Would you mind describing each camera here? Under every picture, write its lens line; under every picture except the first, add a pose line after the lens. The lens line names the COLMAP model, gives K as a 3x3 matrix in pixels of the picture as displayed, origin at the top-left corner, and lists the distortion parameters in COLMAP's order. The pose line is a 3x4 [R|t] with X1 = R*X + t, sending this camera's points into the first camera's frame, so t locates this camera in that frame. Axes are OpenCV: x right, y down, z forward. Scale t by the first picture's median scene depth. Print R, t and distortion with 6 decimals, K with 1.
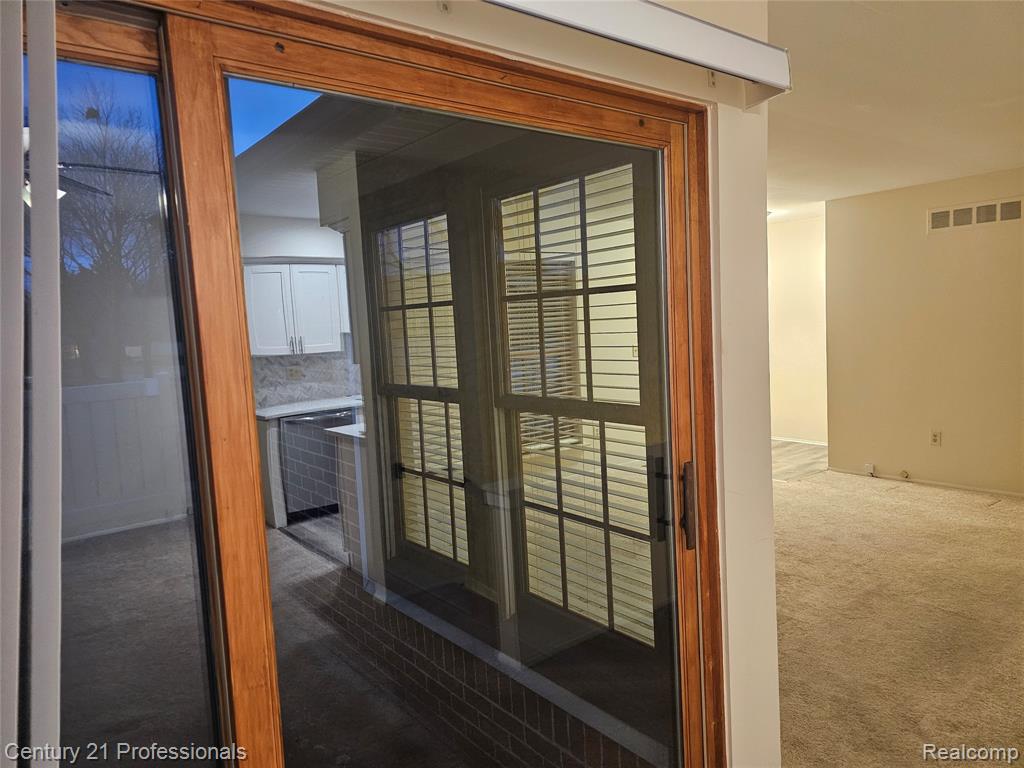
lens RADIAL K [[685.2, 0, 515.9], [0, 685.2, 386.6], [0, 0, 1]] dist [0.015214, -0.001482]
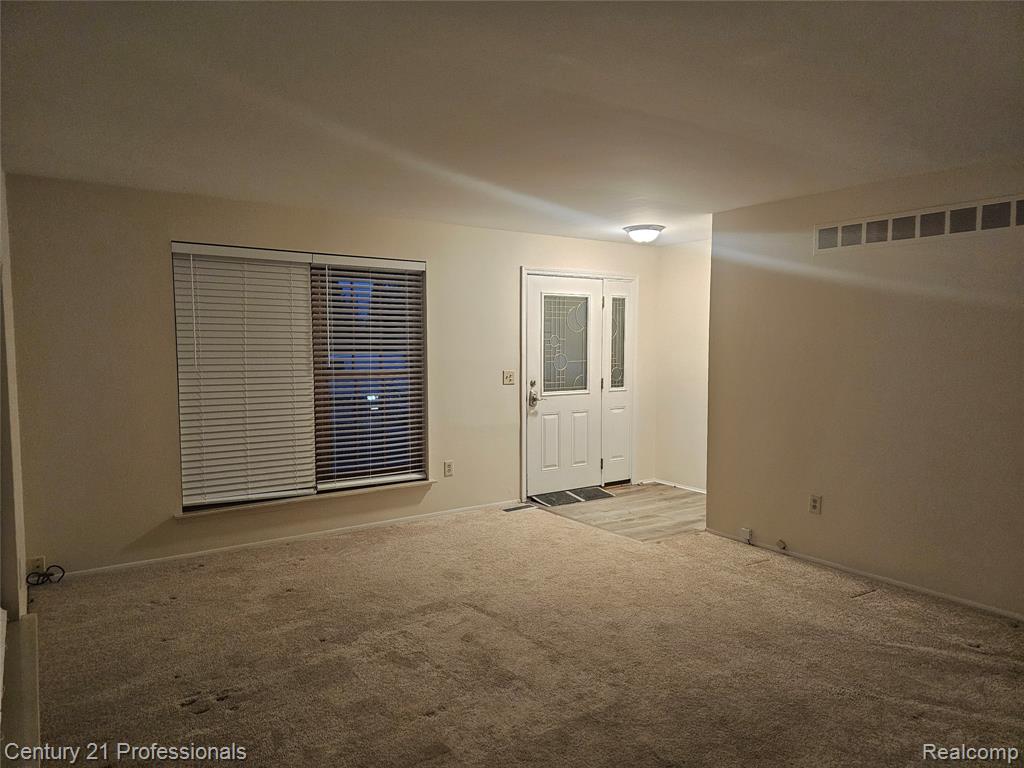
lens RADIAL K [[685.2, 0, 510.2], [0, 685.2, 381.2], [0, 0, 1]] dist [0.015214, -0.001482]
pose [[0.996379, 0.063341, -0.056724, 0.327269], [-0.065626, 0.997067, -0.039380, -0.017197], [0.054063, 0.042960, 0.997613, 0.181643]]
